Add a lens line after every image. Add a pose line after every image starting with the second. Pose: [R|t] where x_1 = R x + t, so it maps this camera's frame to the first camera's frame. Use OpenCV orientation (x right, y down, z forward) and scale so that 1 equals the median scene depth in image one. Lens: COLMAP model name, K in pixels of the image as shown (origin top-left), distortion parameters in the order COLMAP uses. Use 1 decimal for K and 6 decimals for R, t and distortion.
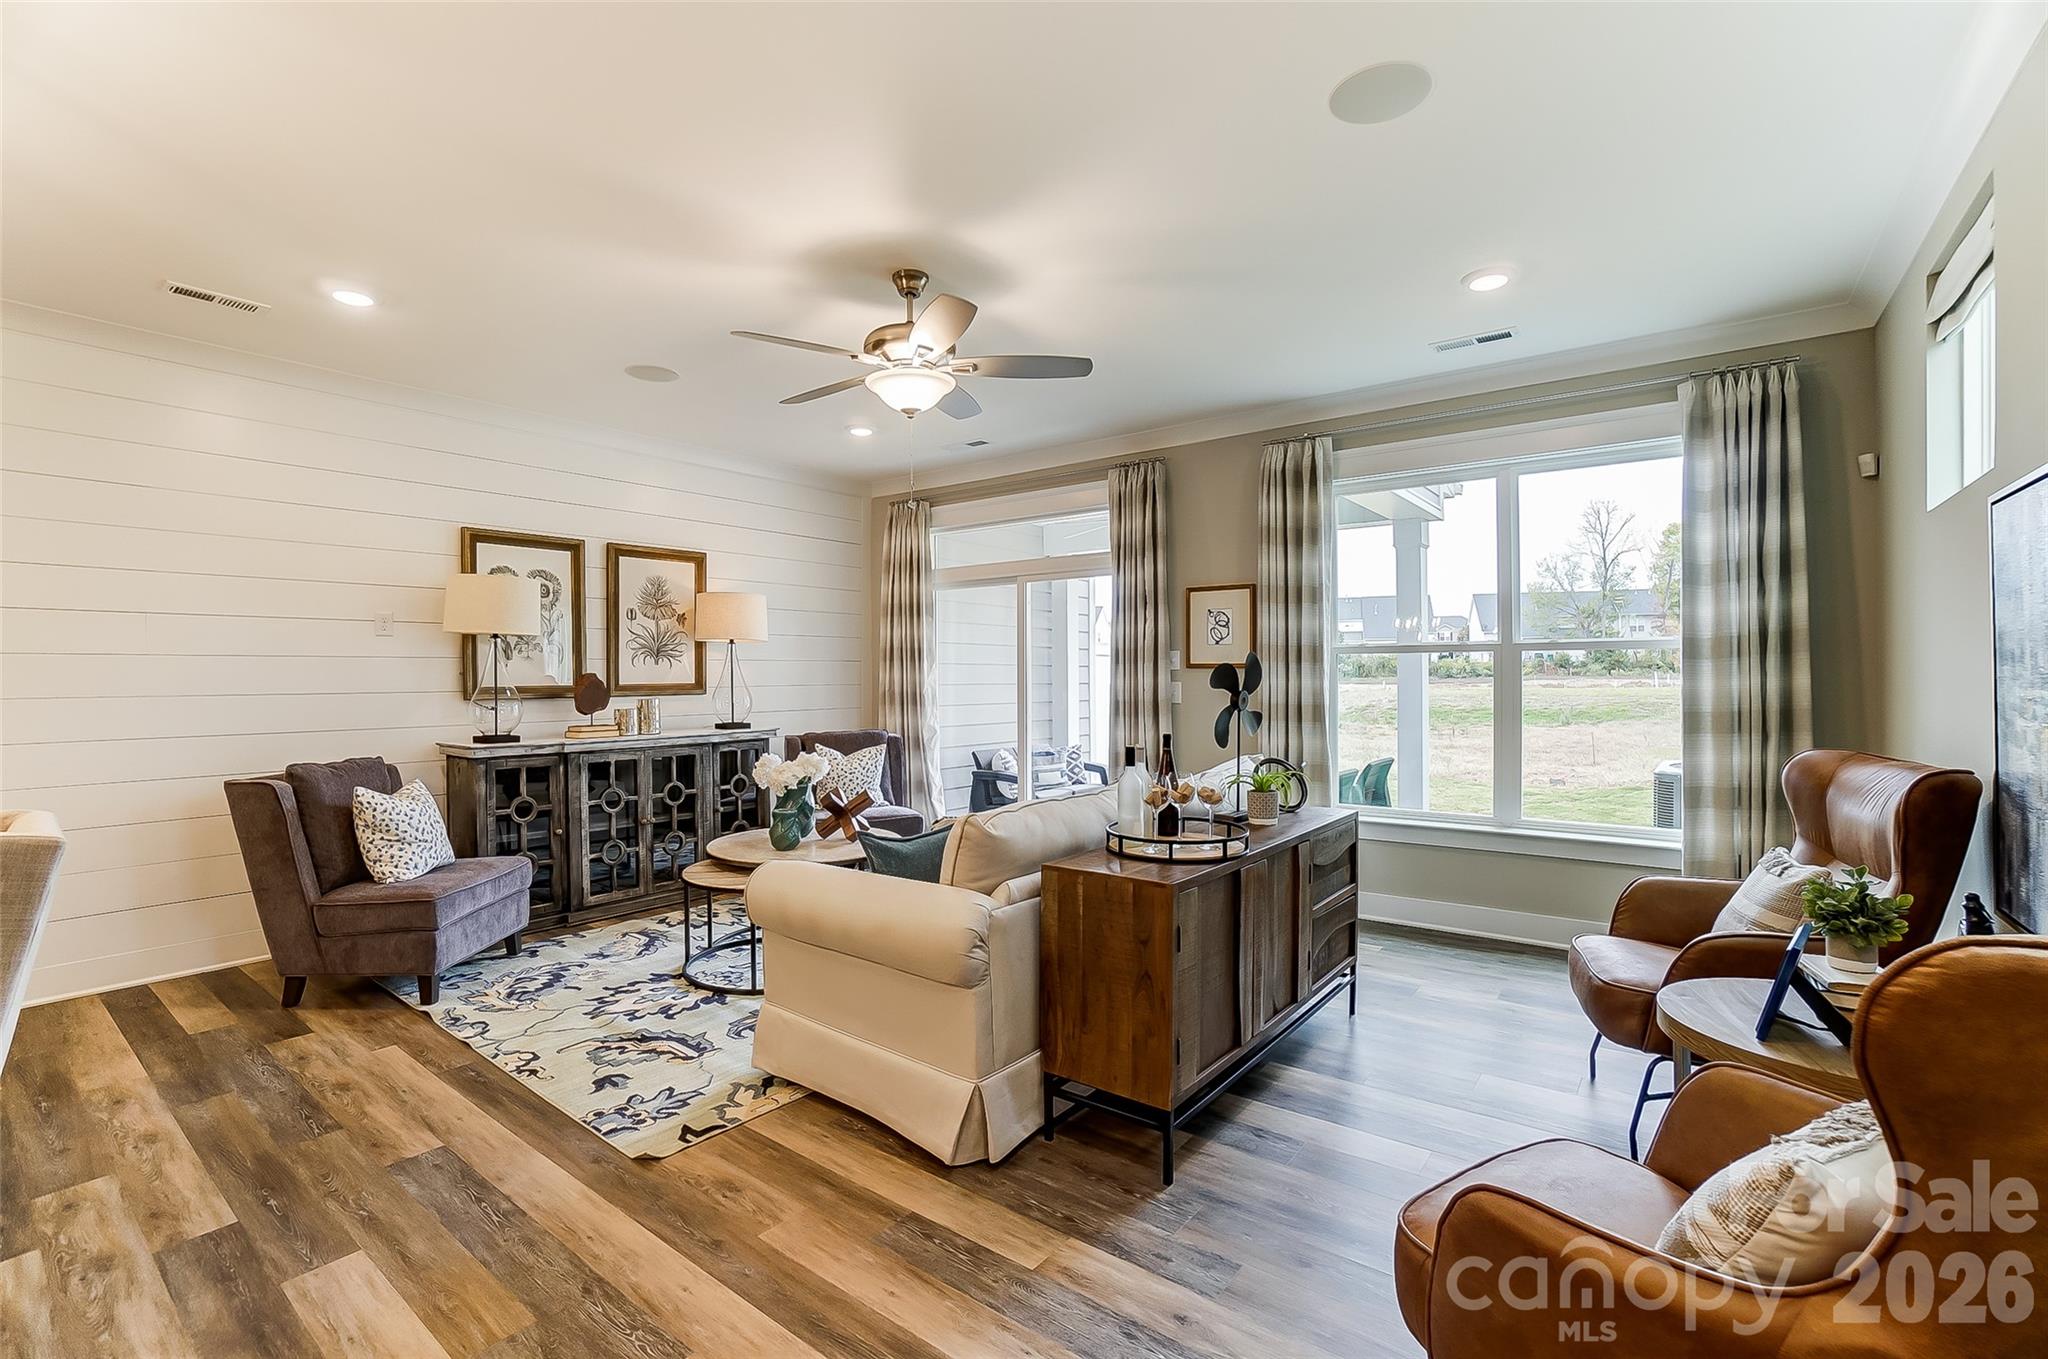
lens RADIAL K [[909.1, 0, 1019.9], [0, 909.1, 678.9], [0, 0, 1]] dist [-0.059987, 0.020741]
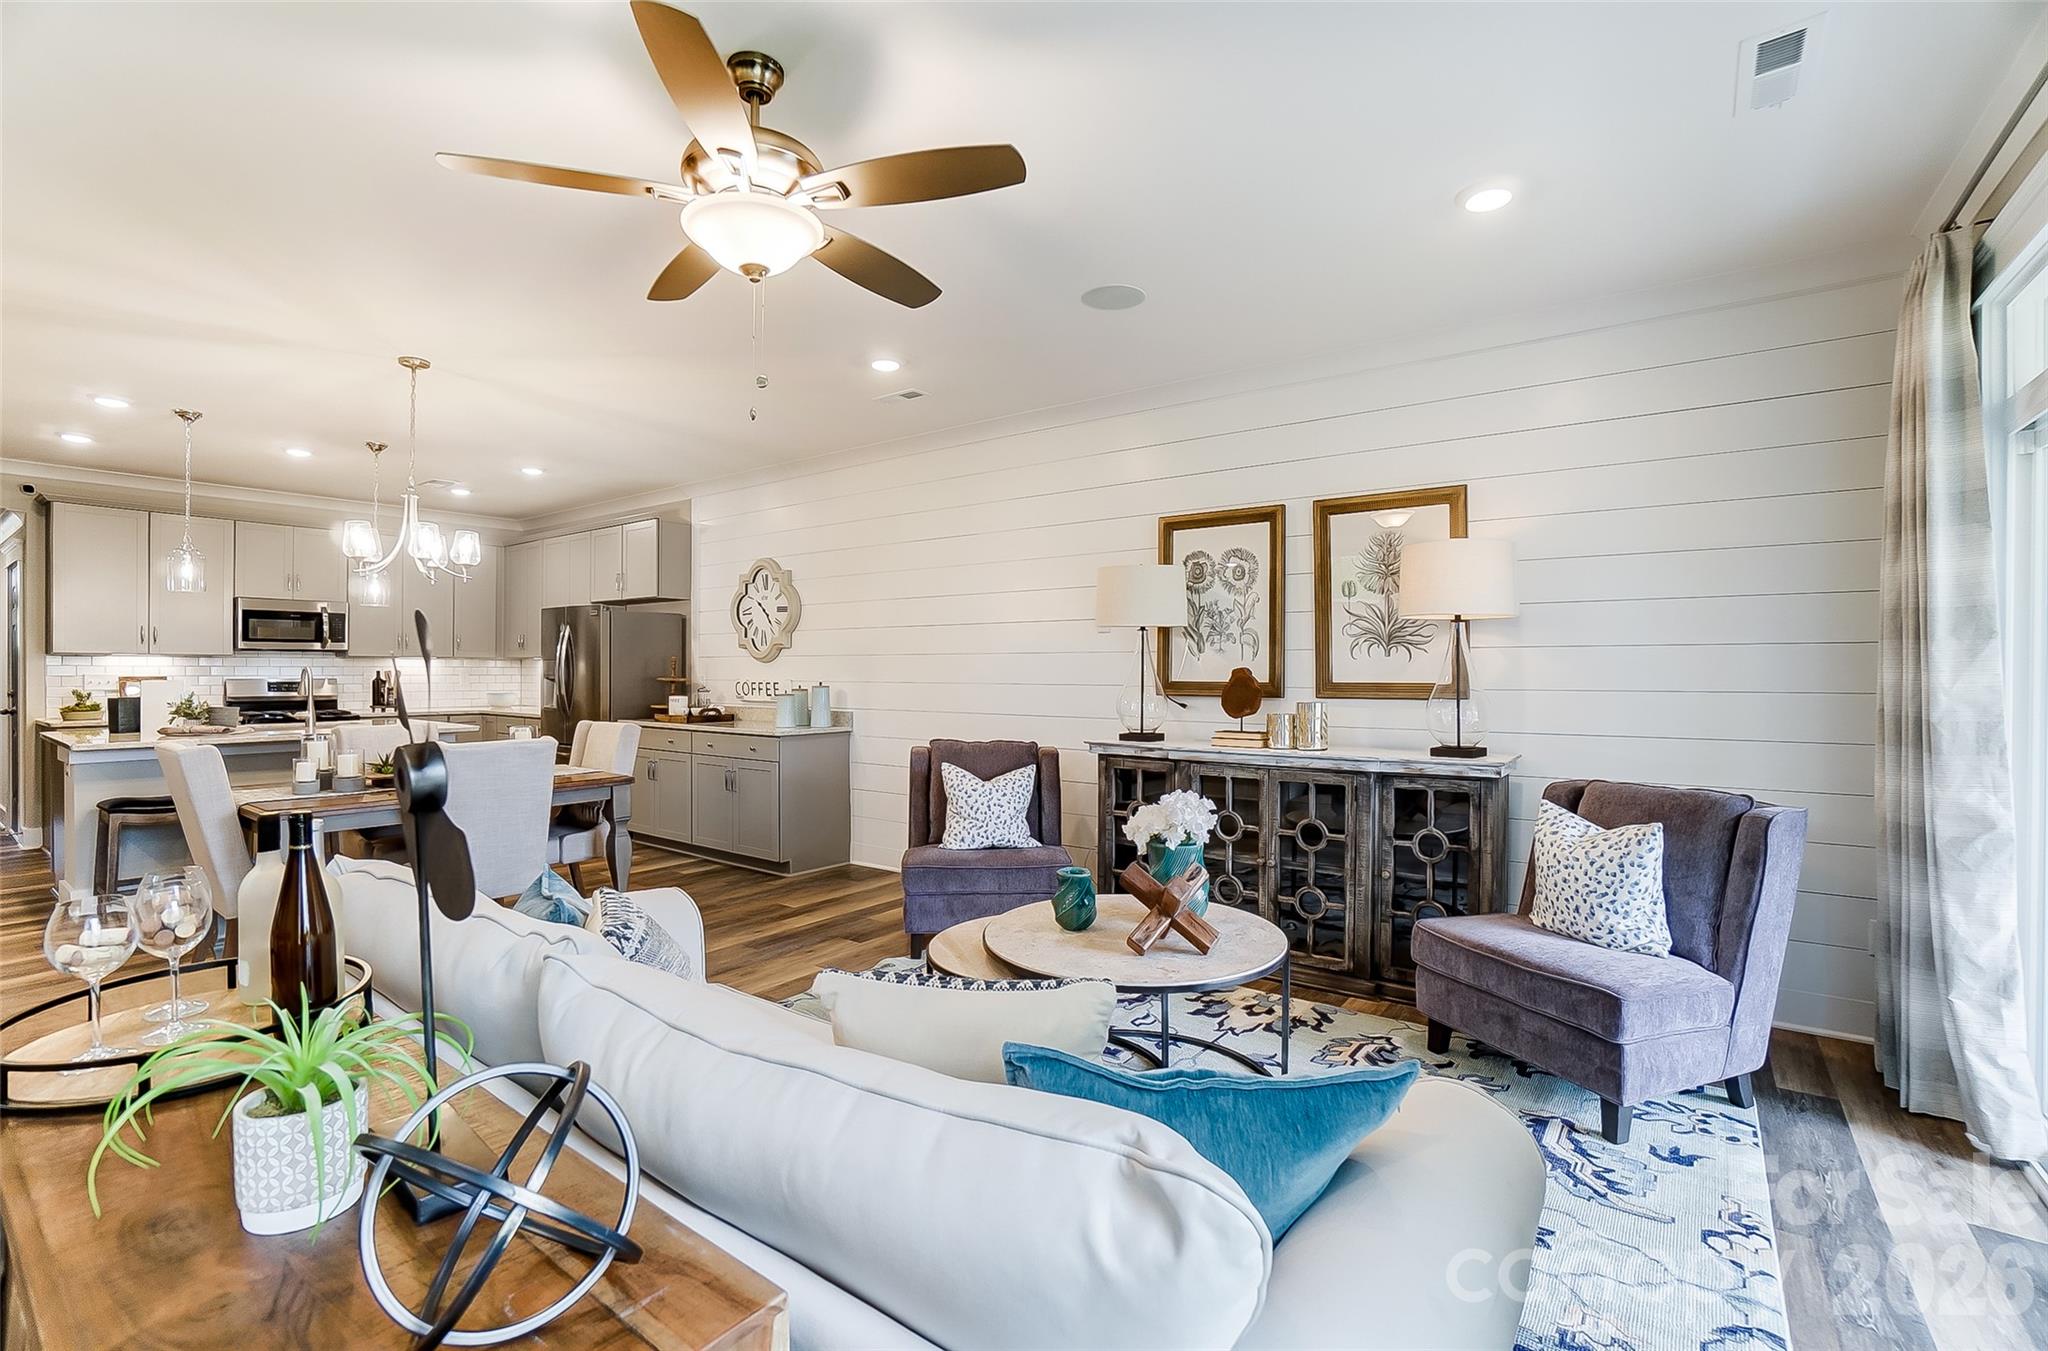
lens RADIAL K [[909.1, 0, 1019.9], [0, 909.1, 674.9], [0, 0, 1]] dist [-0.059987, 0.020741]
pose [[0.016198, 0.013124, -0.999783, 0.362886], [-0.006282, 0.999895, 0.013024, -0.009813], [0.999849, 0.006070, 0.016279, 0.815328]]
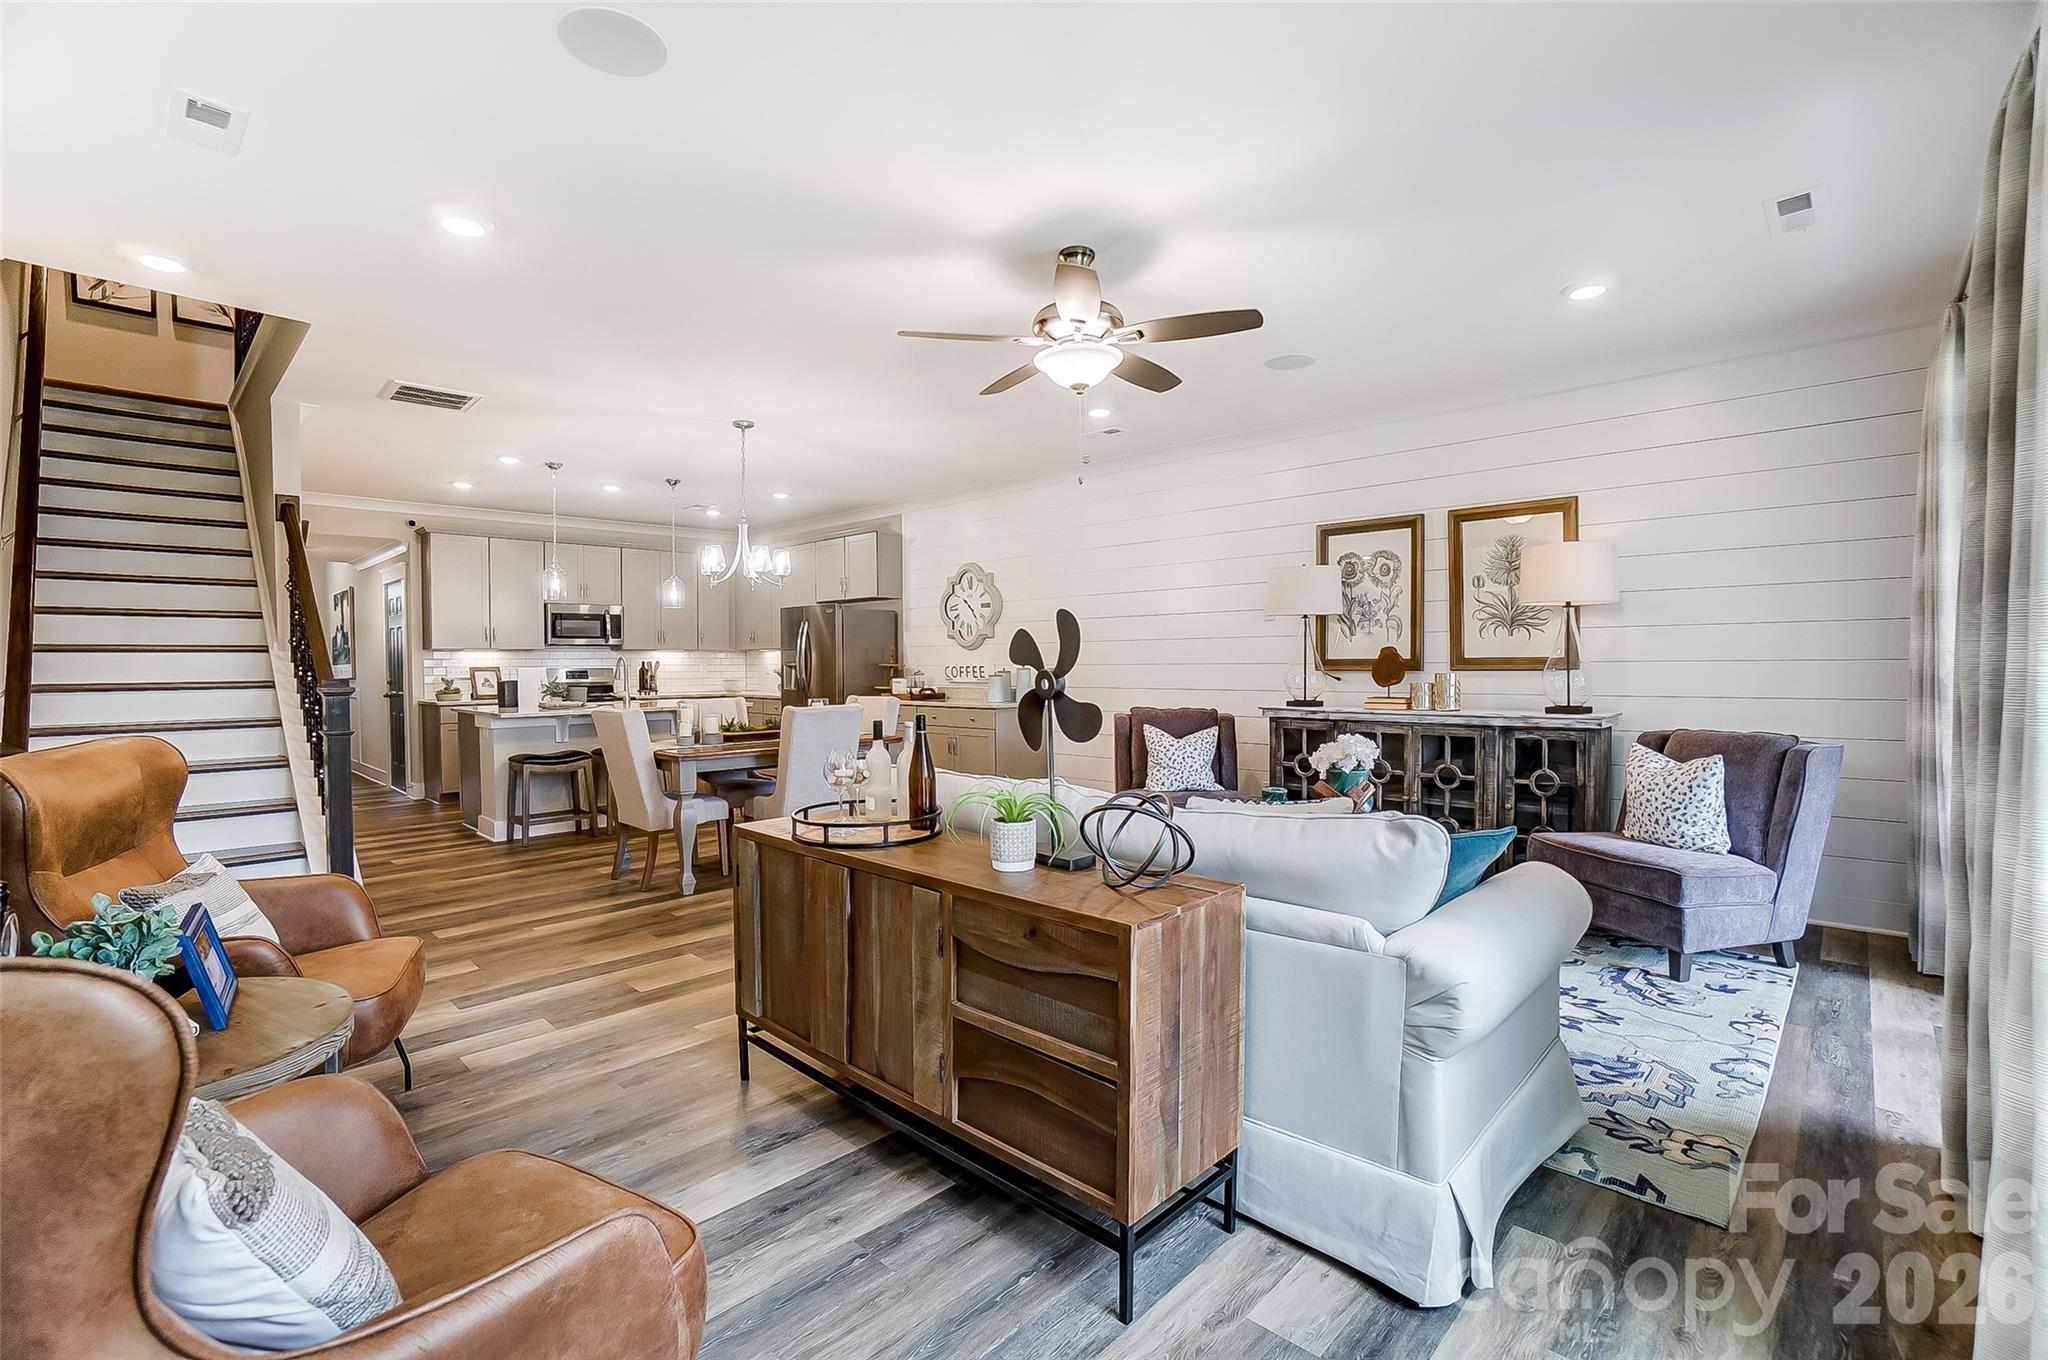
lens RADIAL K [[903.4, 0, 1017.1], [0, 903.4, 689.0], [0, 0, 1]] dist [-0.063853, 0.023994]
pose [[-0.110948, 0.037195, -0.993130, 0.615533], [0.004542, 0.999308, 0.036919, 0.002546], [0.993816, -0.000415, -0.111040, 0.717673]]
